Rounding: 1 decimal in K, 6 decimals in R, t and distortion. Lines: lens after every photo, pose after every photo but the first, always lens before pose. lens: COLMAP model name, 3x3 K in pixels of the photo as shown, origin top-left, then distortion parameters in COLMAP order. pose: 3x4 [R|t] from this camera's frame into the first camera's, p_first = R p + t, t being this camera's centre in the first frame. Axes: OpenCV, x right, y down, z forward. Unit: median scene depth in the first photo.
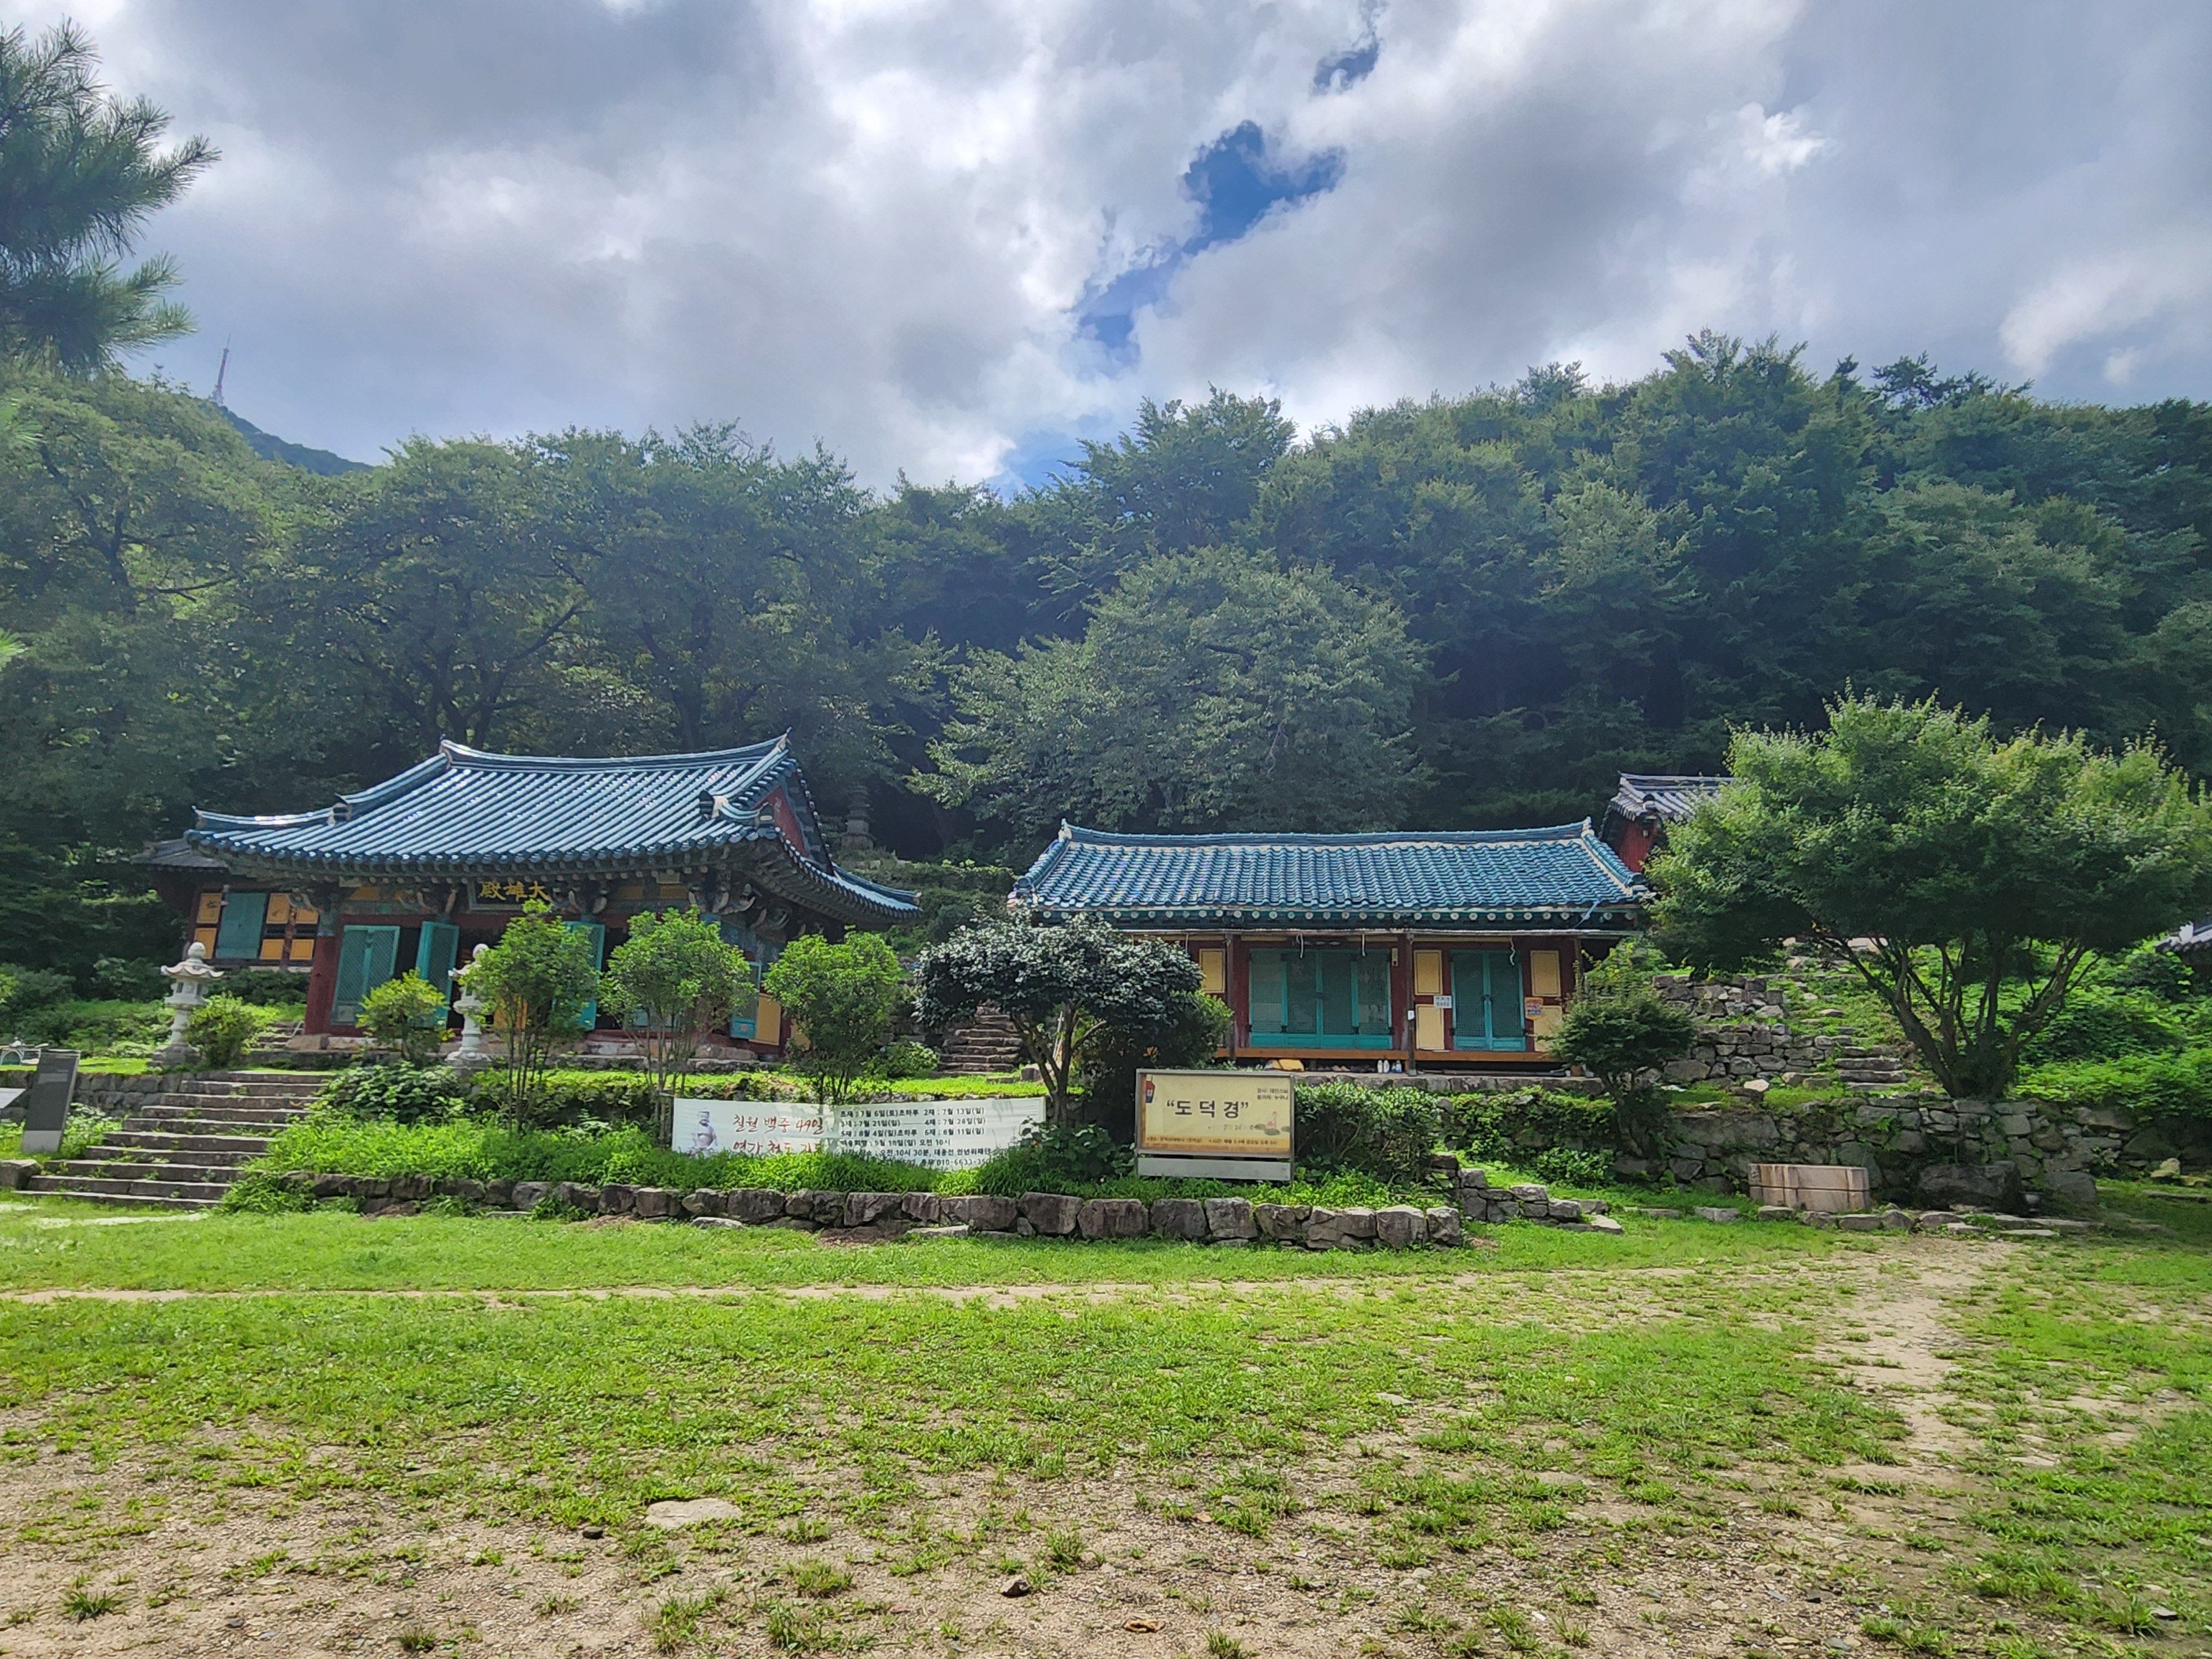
lens RADIAL K [[1373.7, 0, 1106.0], [0, 1373.7, 829.5], [0, 0, 1]] dist [0.000828, -0.002603]
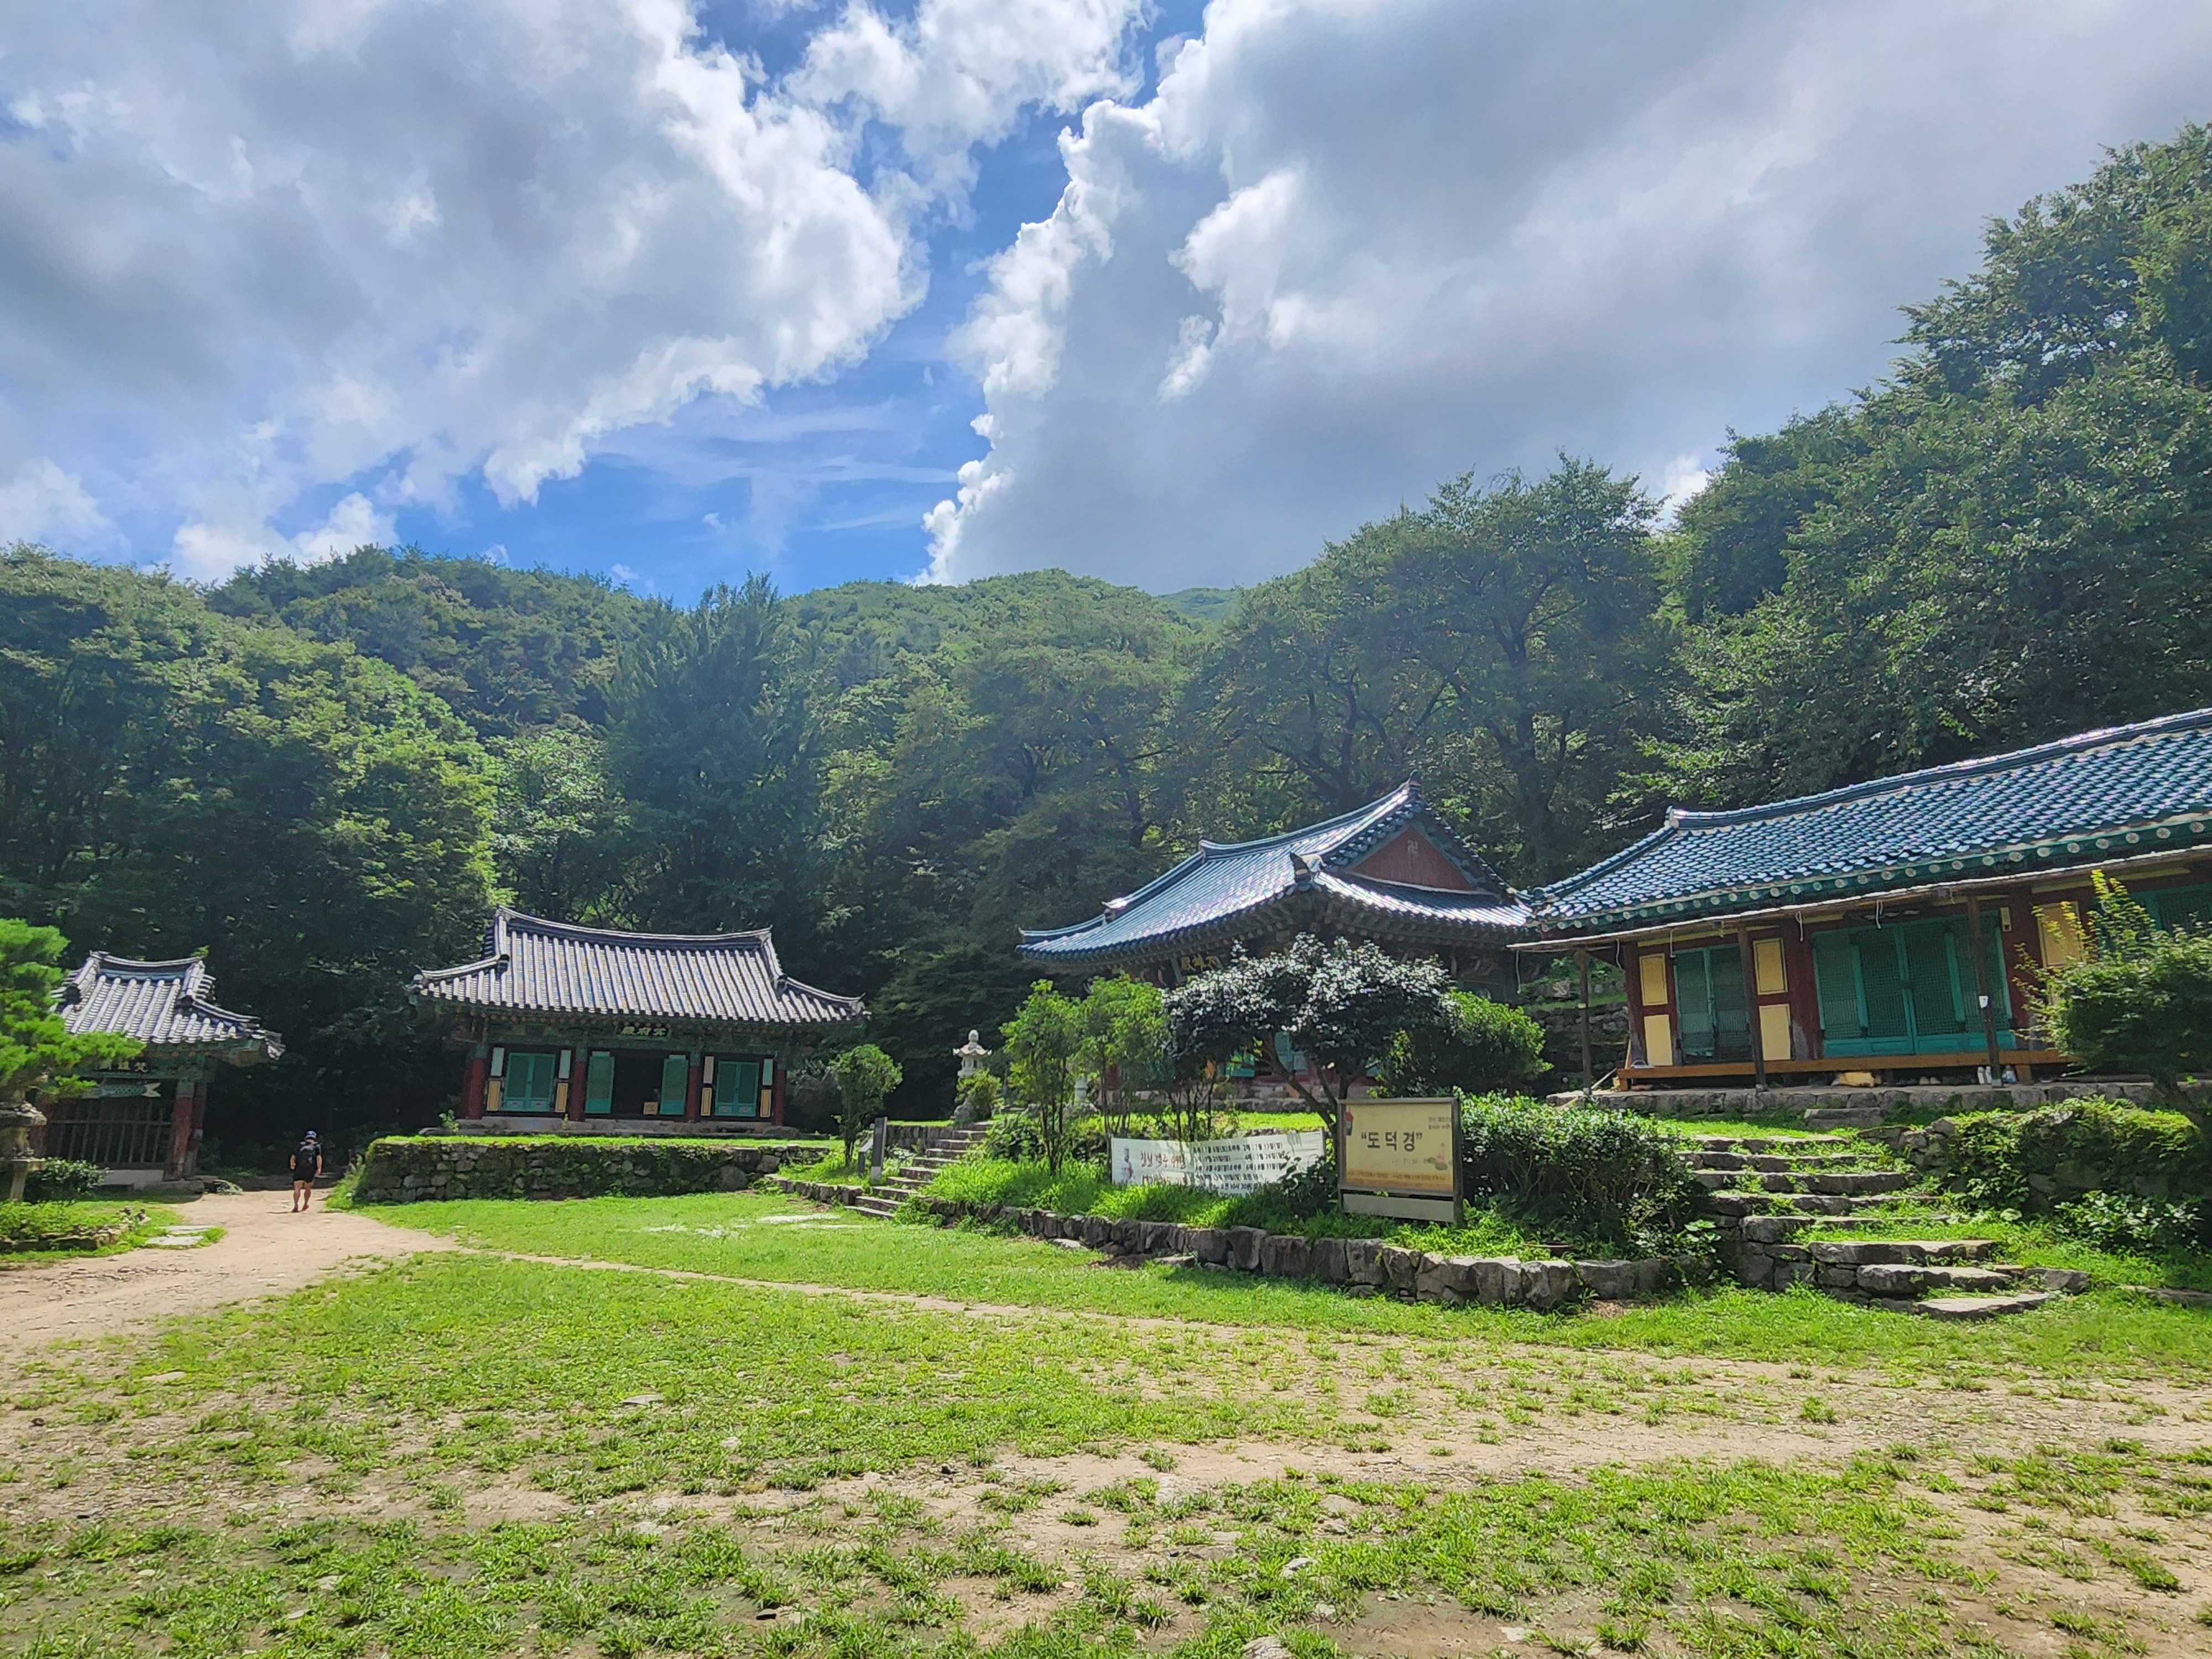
lens RADIAL K [[1373.7, 0, 1106.0], [0, 1373.7, 829.5], [0, 0, 1]] dist [0.000828, -0.002603]
pose [[0.631778, -0.184836, -0.752790, 0.650370], [0.165947, 0.980890, -0.101572, 0.059255], [0.757178, -0.060753, 0.650377, 0.264988]]
